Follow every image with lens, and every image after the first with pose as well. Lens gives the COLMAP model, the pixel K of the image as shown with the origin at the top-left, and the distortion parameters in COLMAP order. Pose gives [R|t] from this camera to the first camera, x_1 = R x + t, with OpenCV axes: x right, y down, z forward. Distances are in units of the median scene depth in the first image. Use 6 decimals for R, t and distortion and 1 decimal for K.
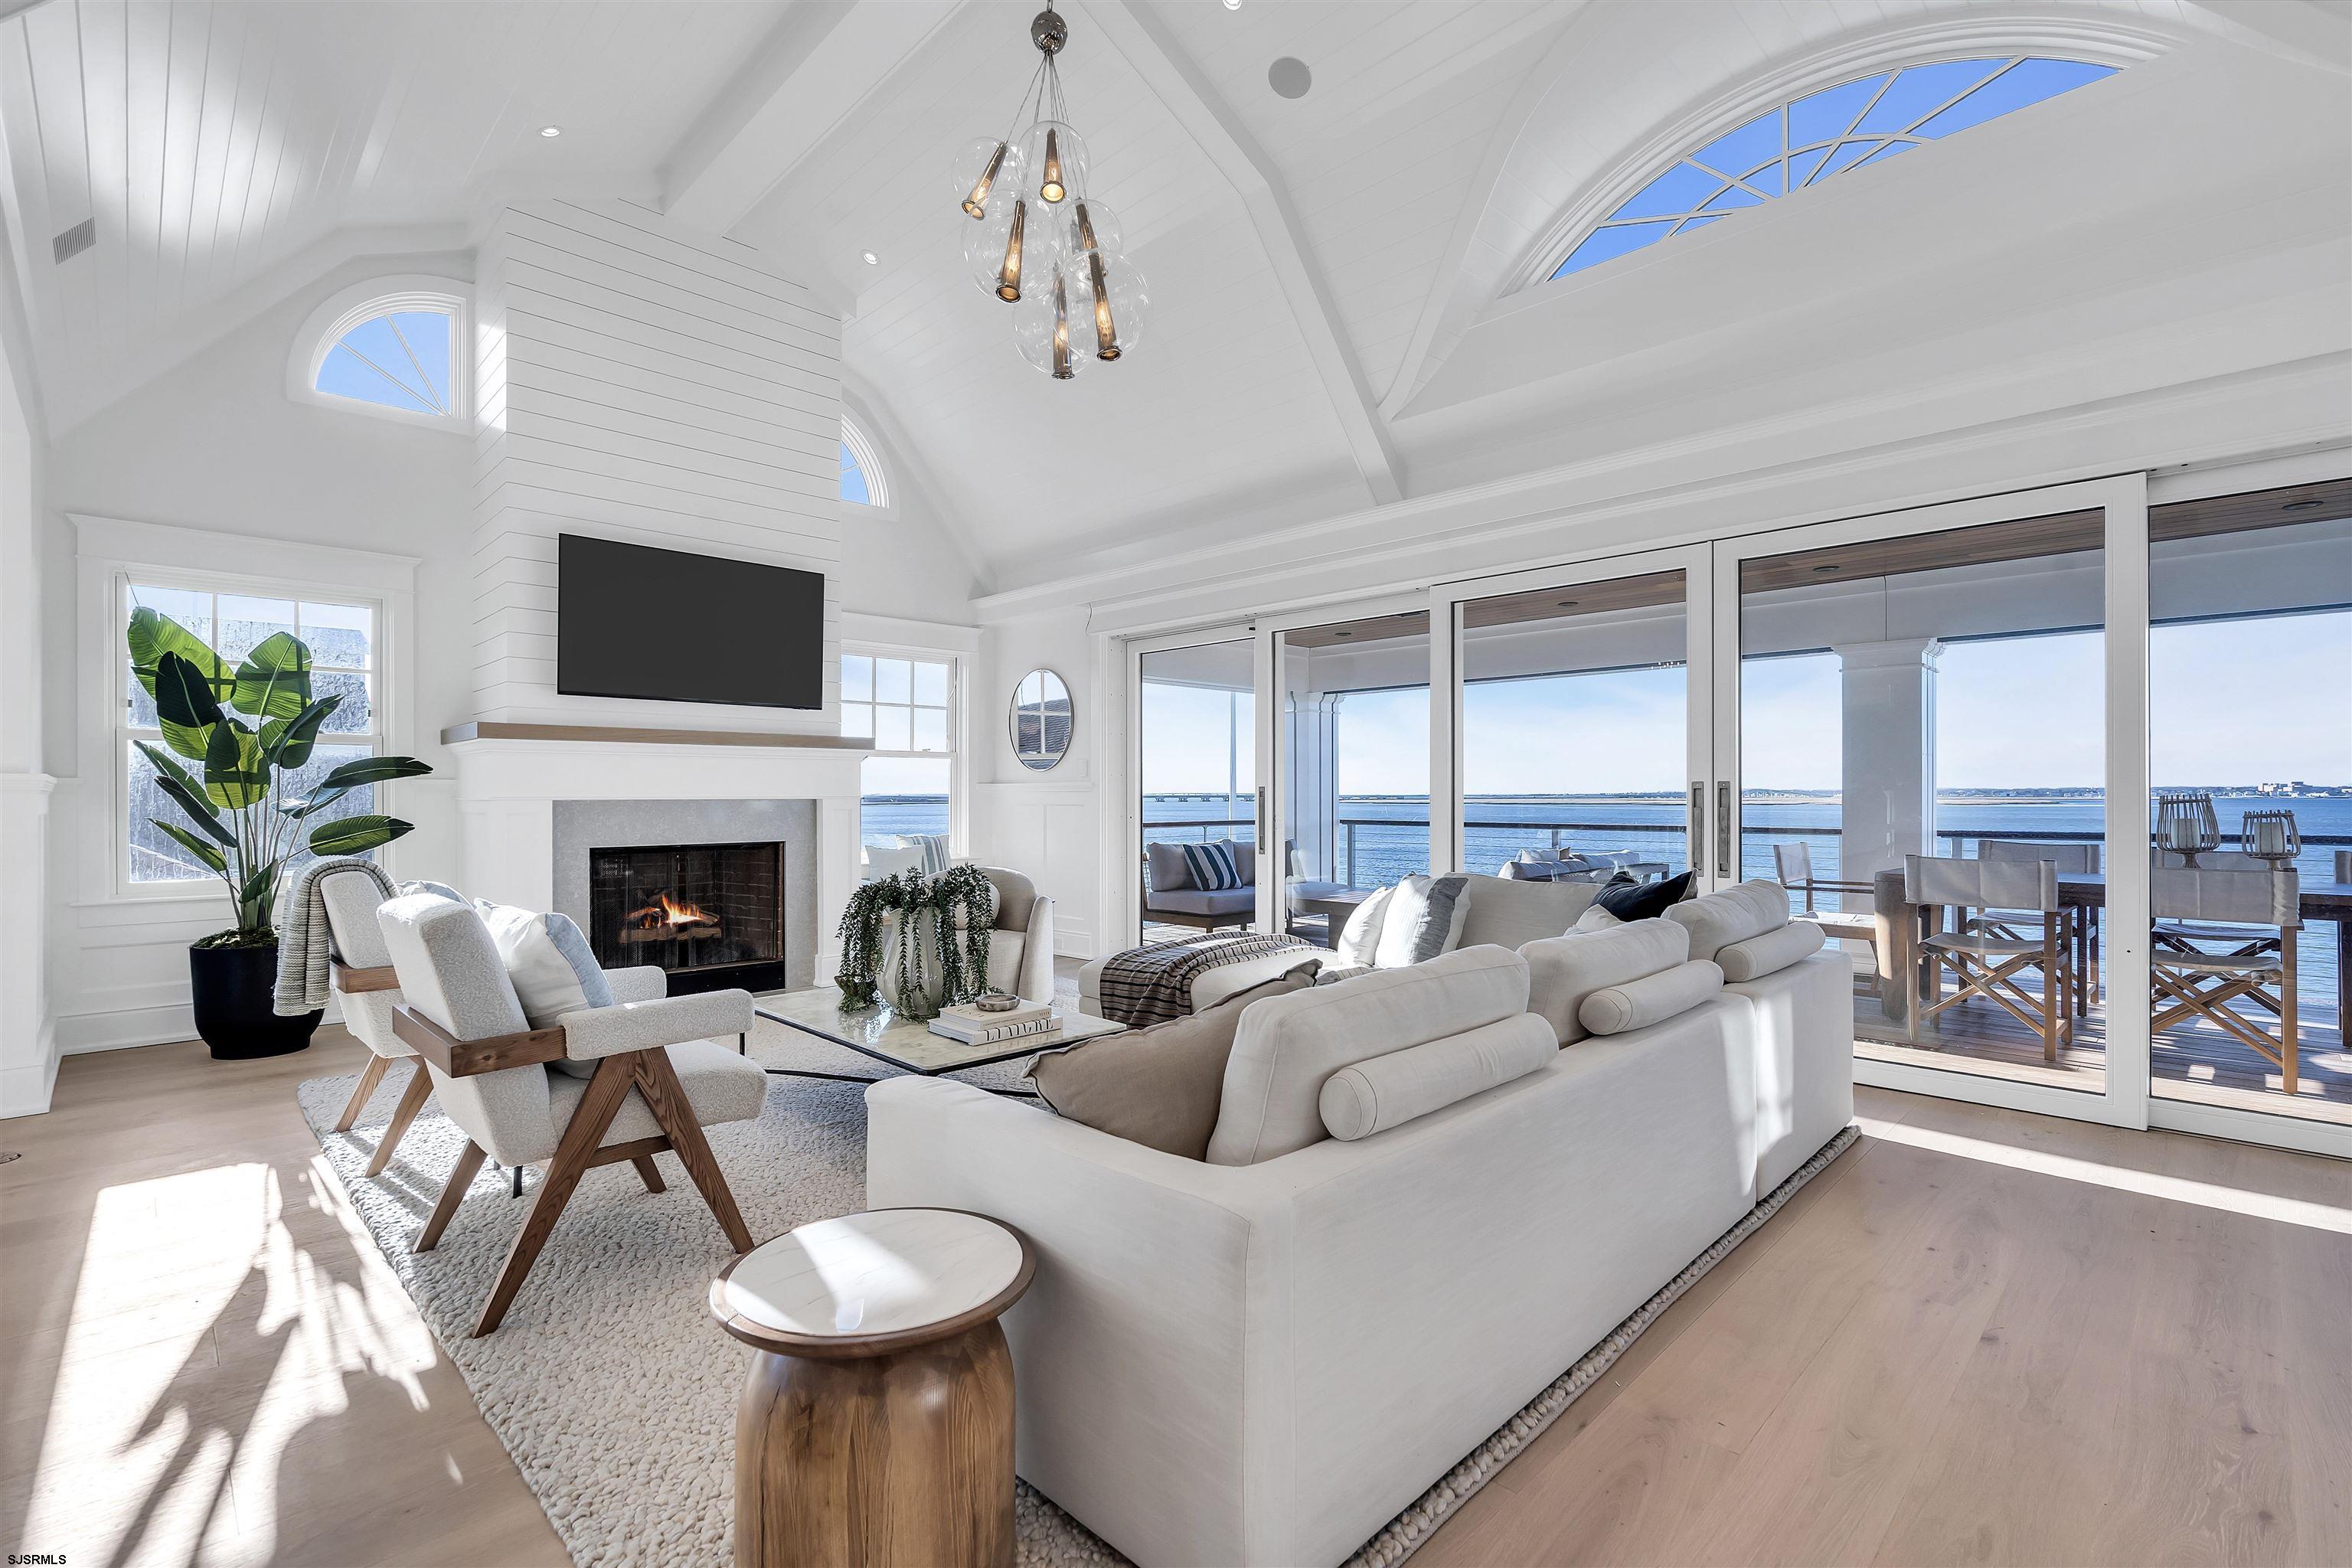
lens RADIAL K [[1063.7, 0, 1179.2], [0, 1063.7, 796.5], [0, 0, 1]] dist [-0.001333, -0.000446]
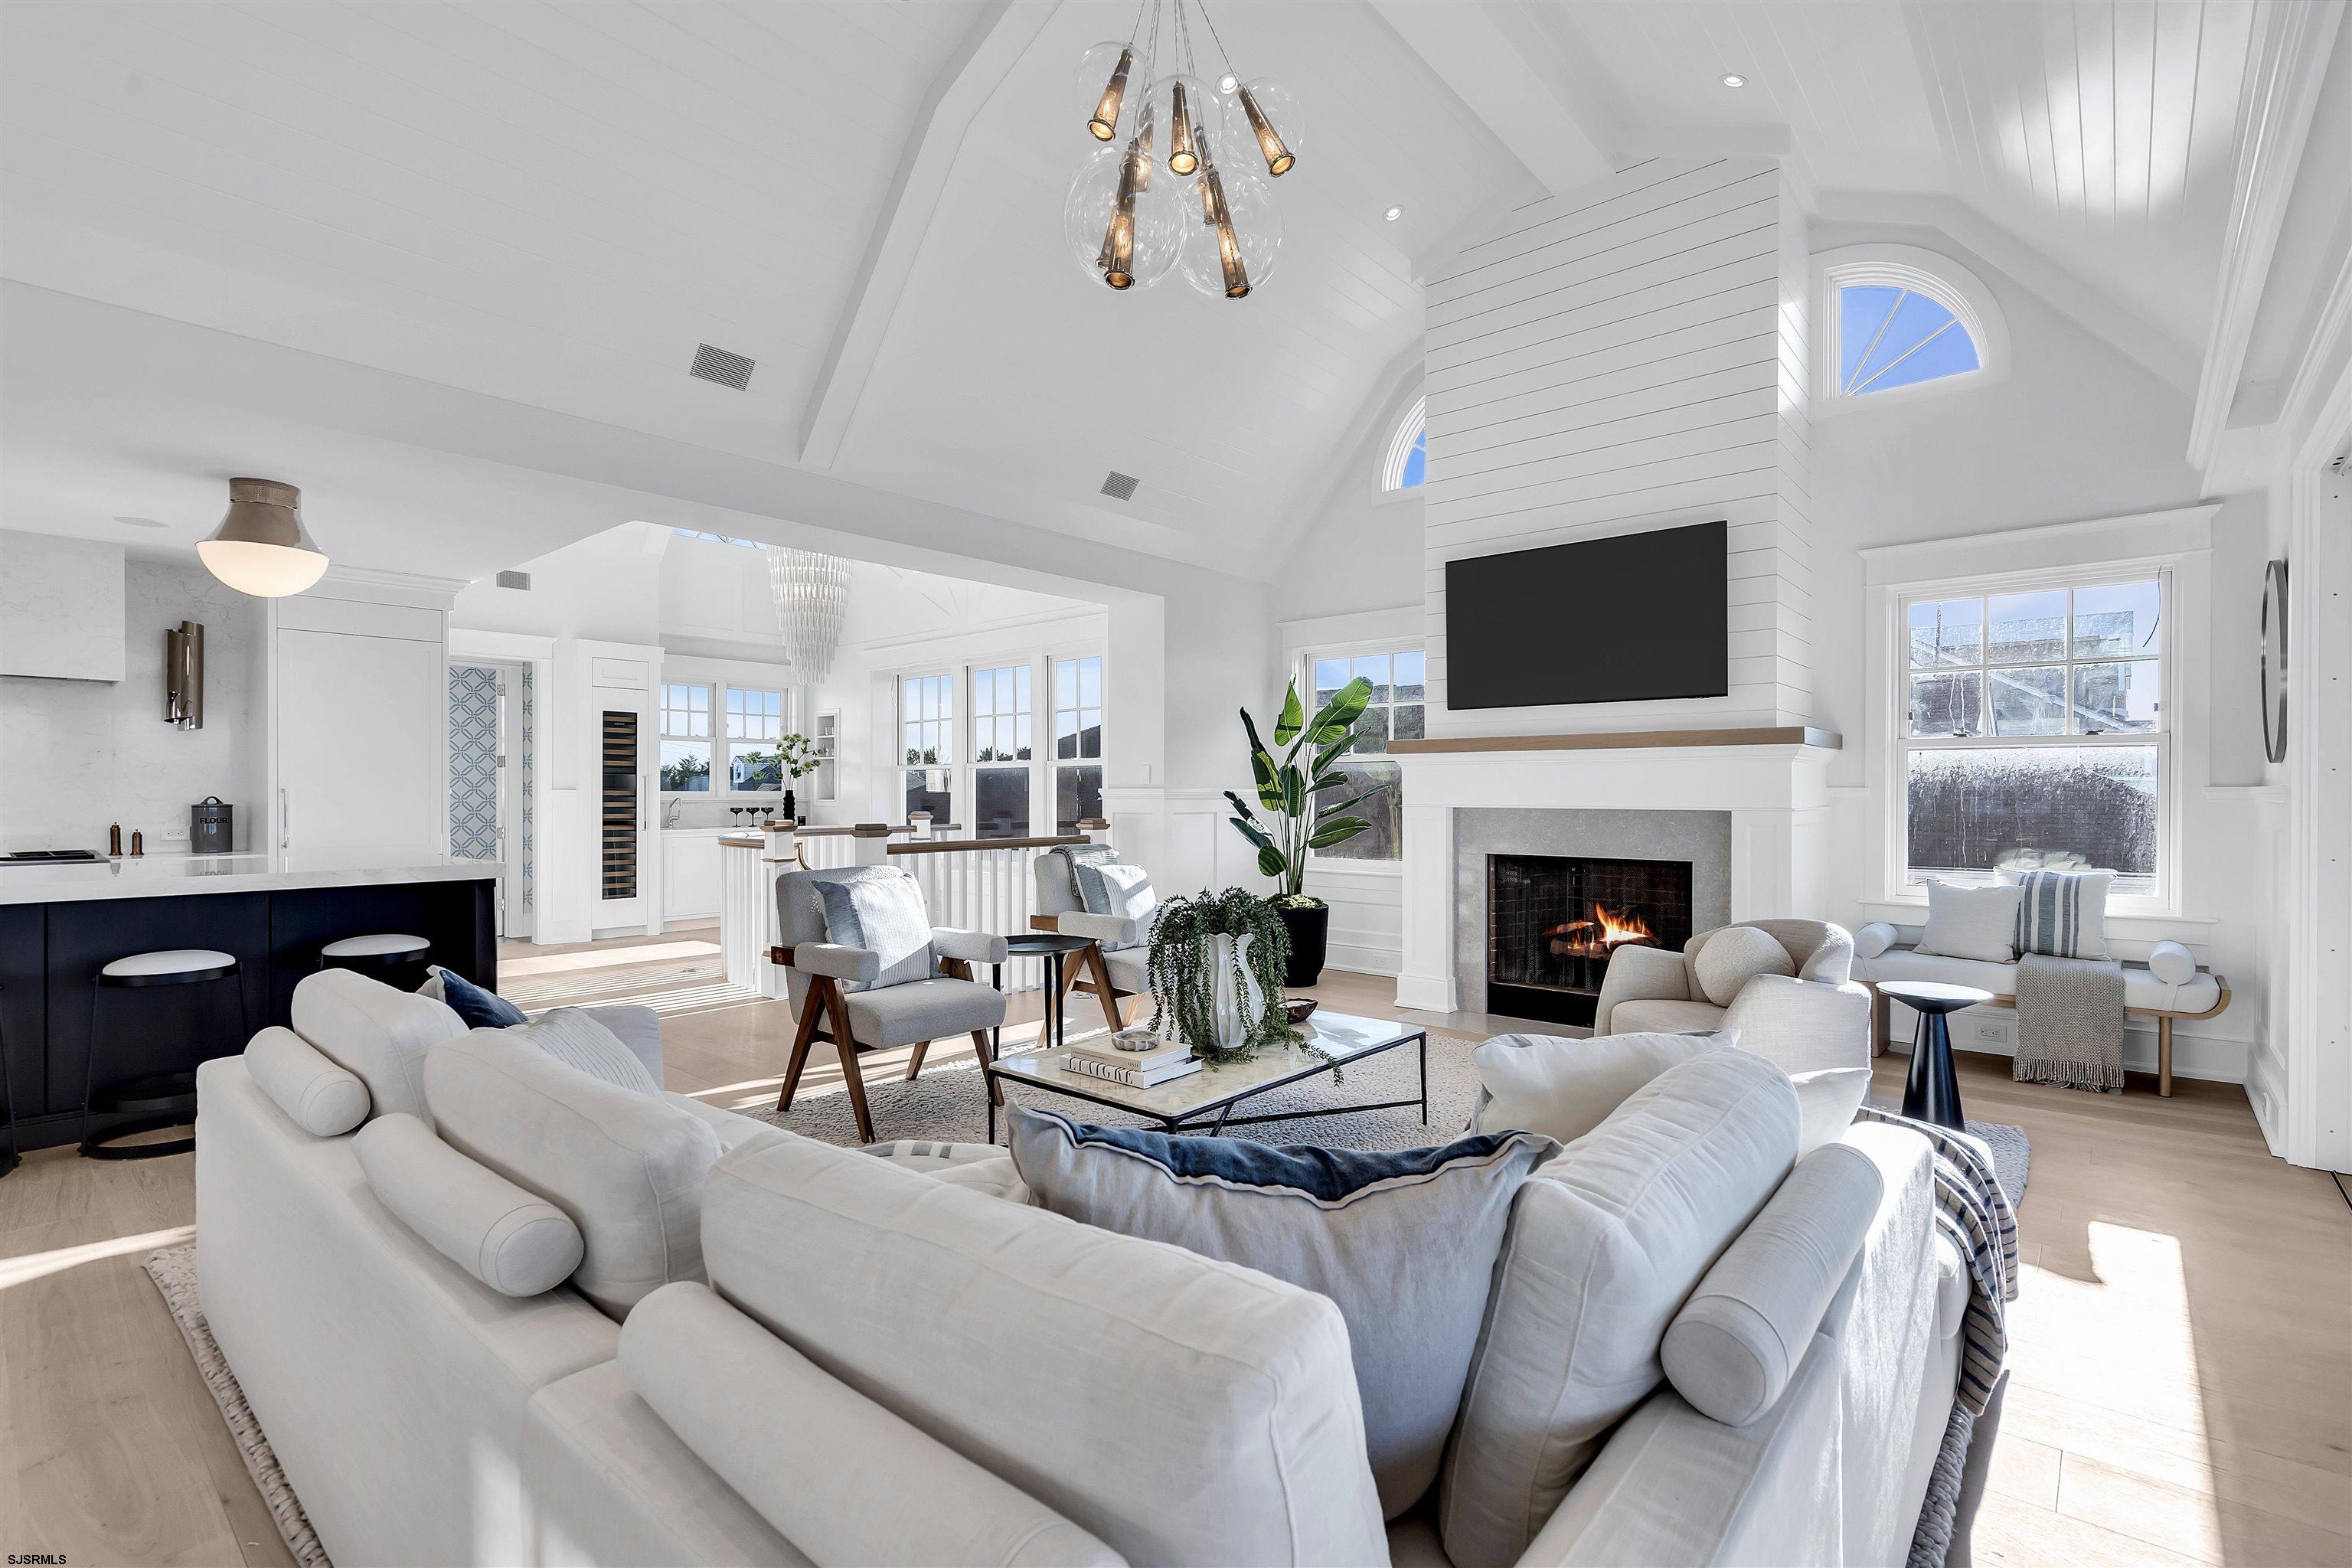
lens RADIAL K [[1085.2, 0, 1168.7], [0, 1085.2, 794.5], [0, 0, 1]] dist [0.001987, 0.000500]
pose [[0.072196, 0.006150, -0.997371, 0.449719], [0.001009, 0.999980, 0.006239, -0.015361], [0.997390, -0.001457, 0.072188, 0.565502]]
